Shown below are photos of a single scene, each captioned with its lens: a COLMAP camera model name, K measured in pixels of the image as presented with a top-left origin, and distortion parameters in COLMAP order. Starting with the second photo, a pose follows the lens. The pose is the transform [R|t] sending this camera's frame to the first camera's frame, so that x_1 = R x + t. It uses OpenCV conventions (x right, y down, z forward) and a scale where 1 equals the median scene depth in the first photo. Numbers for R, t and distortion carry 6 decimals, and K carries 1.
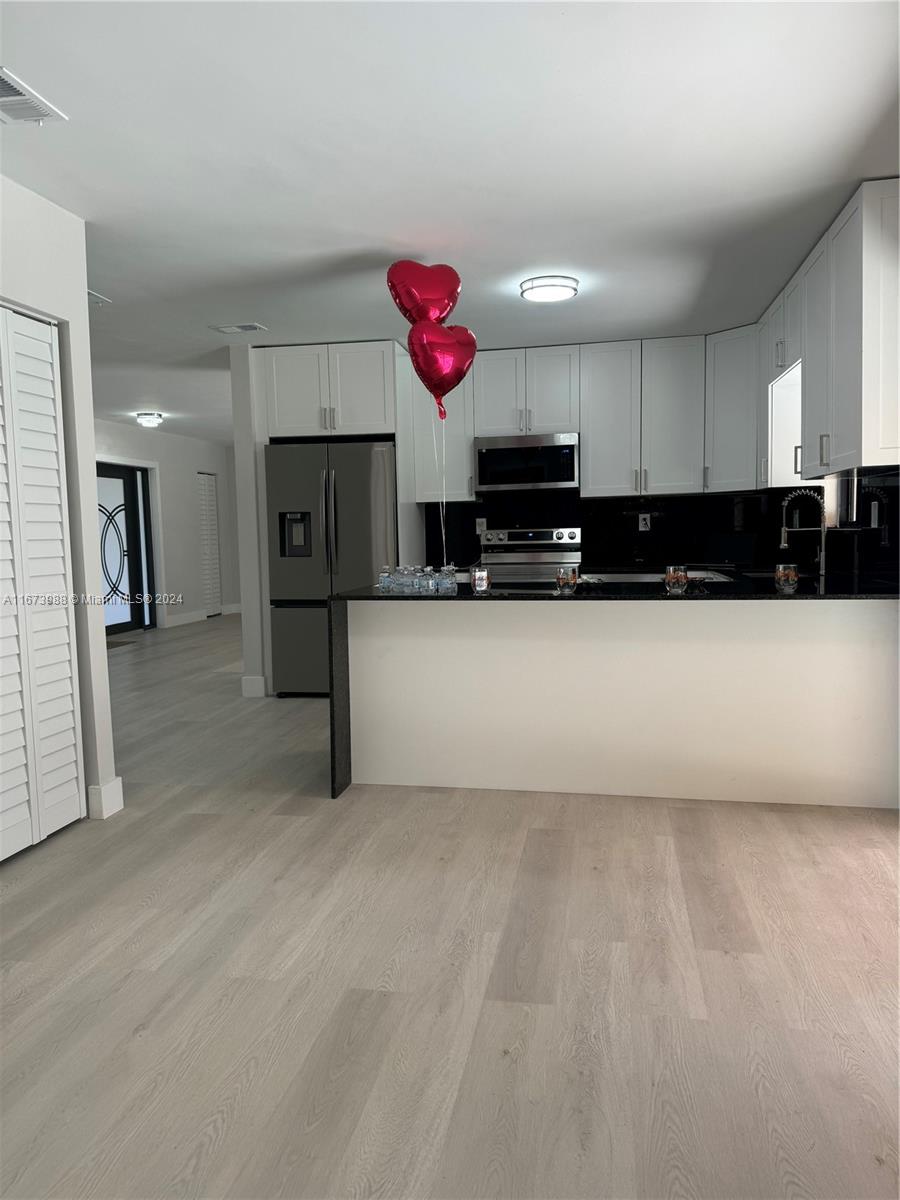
lens RADIAL K [[832.8, 0, 450.0], [0, 832.8, 600.0], [0, 0, 1]] dist [-0.000075, 0.000197]
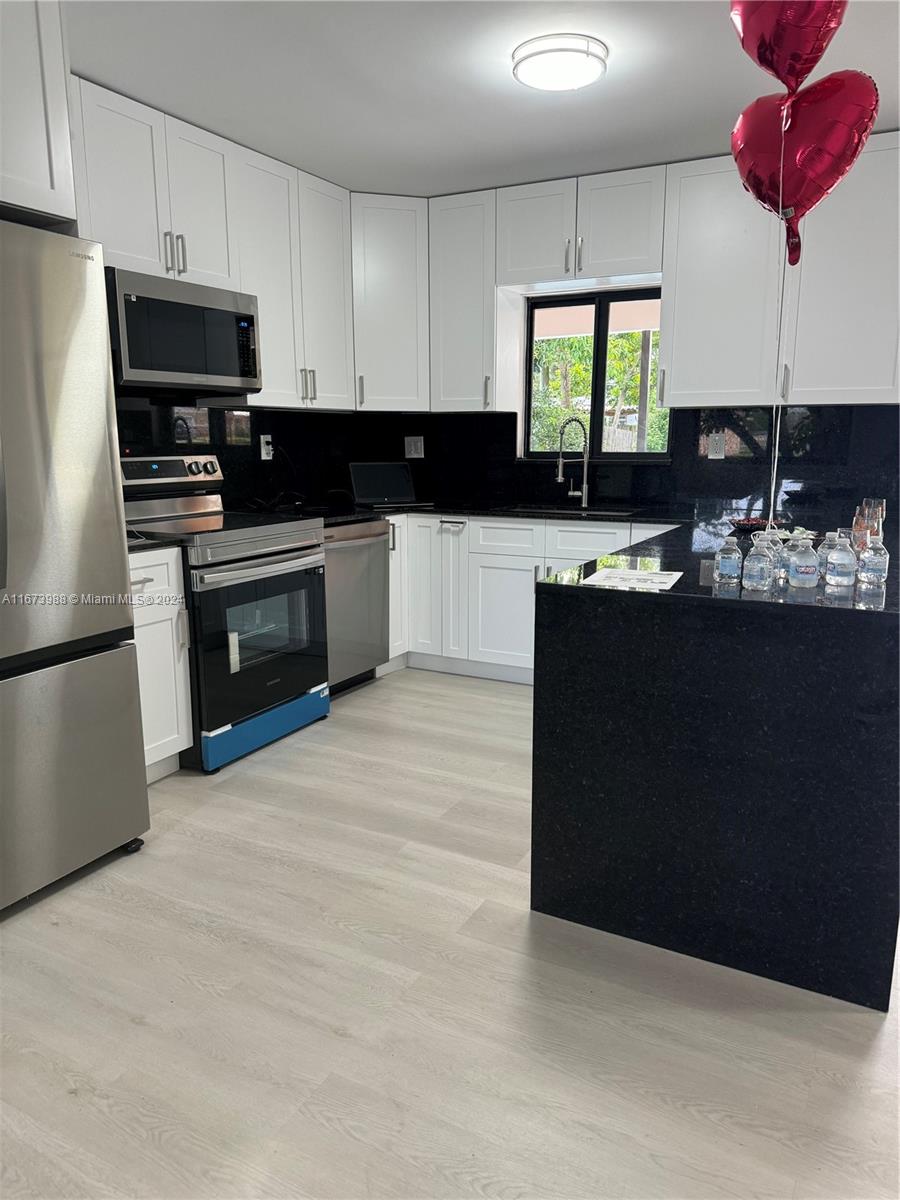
lens RADIAL K [[832.8, 0, 450.0], [0, 832.8, 600.0], [0, 0, 1]] dist [-0.000075, 0.000197]
pose [[0.303190, -0.158718, 0.939619, -0.463393], [0.072020, 0.987028, 0.143487, -0.068053], [-0.950205, 0.024168, 0.310688, 0.776000]]
